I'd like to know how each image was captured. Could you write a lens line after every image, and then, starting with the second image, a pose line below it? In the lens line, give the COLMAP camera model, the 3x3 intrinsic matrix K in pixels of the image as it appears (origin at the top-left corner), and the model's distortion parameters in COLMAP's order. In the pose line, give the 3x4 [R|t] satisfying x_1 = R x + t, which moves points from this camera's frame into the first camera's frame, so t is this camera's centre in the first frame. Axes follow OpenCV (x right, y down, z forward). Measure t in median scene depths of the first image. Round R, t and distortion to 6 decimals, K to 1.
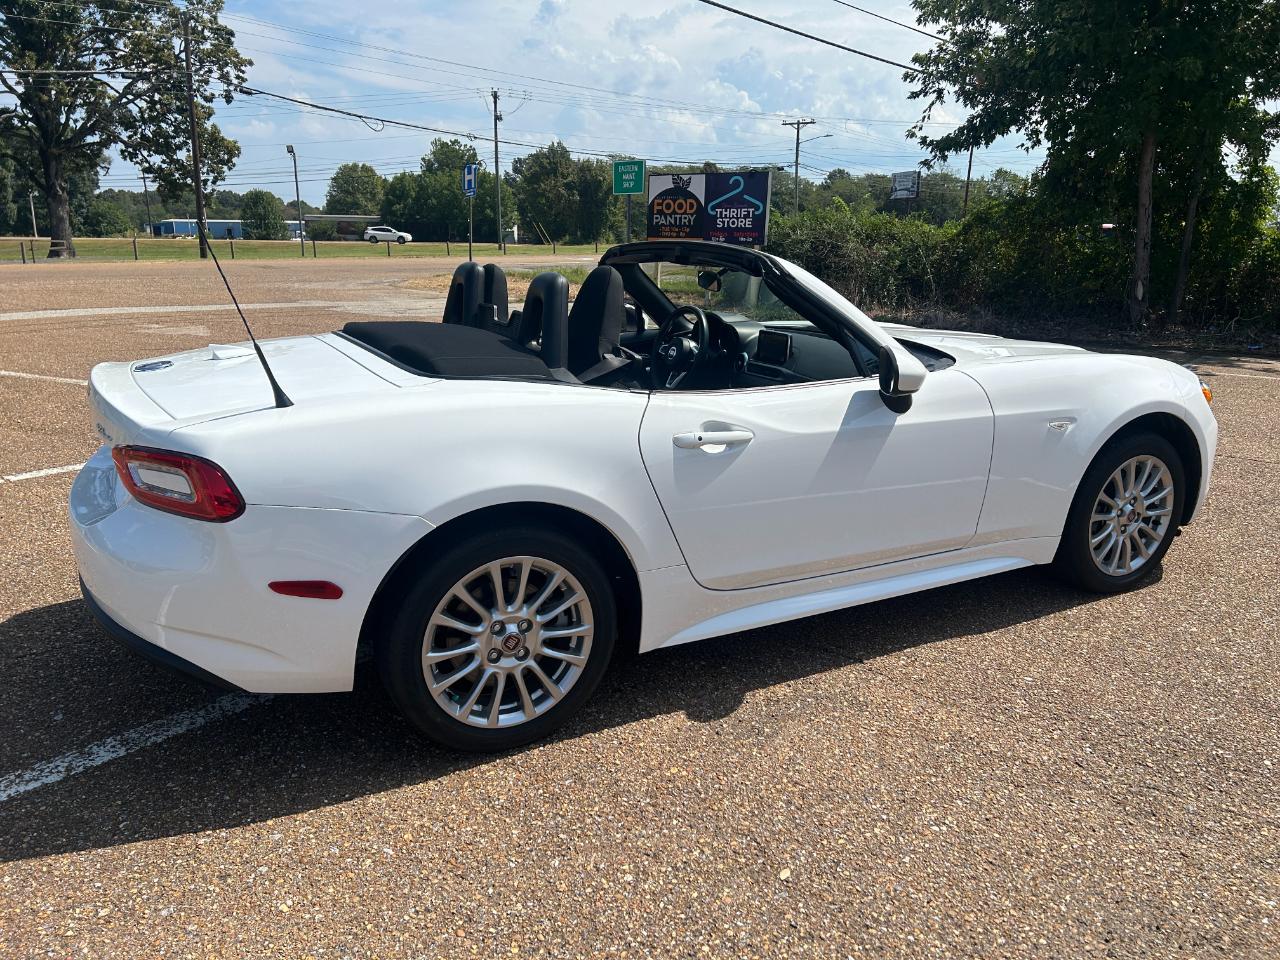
lens RADIAL K [[968.4, 0, 645.3], [0, 968.4, 488.5], [0, 0, 1]] dist [0.044596, -0.050832]
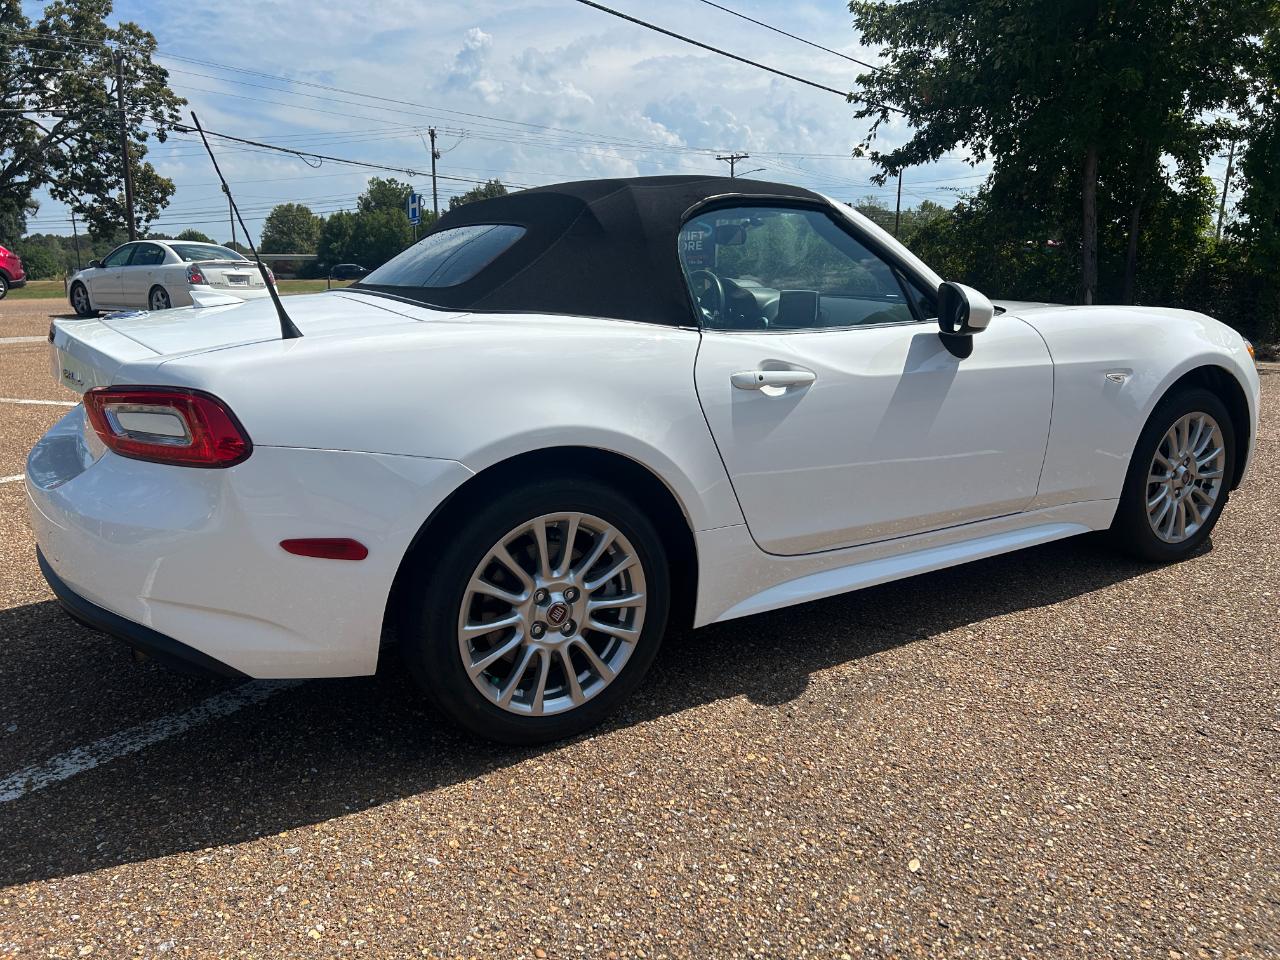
lens RADIAL K [[968.4, 0, 635.6], [0, 968.4, 471.3], [0, 0, 1]] dist [0.044596, -0.050832]
pose [[0.998410, -0.027443, 0.049236, -0.098392], [0.029964, 0.998238, -0.051225, 0.071561], [-0.047744, 0.052618, 0.997473, 0.120767]]
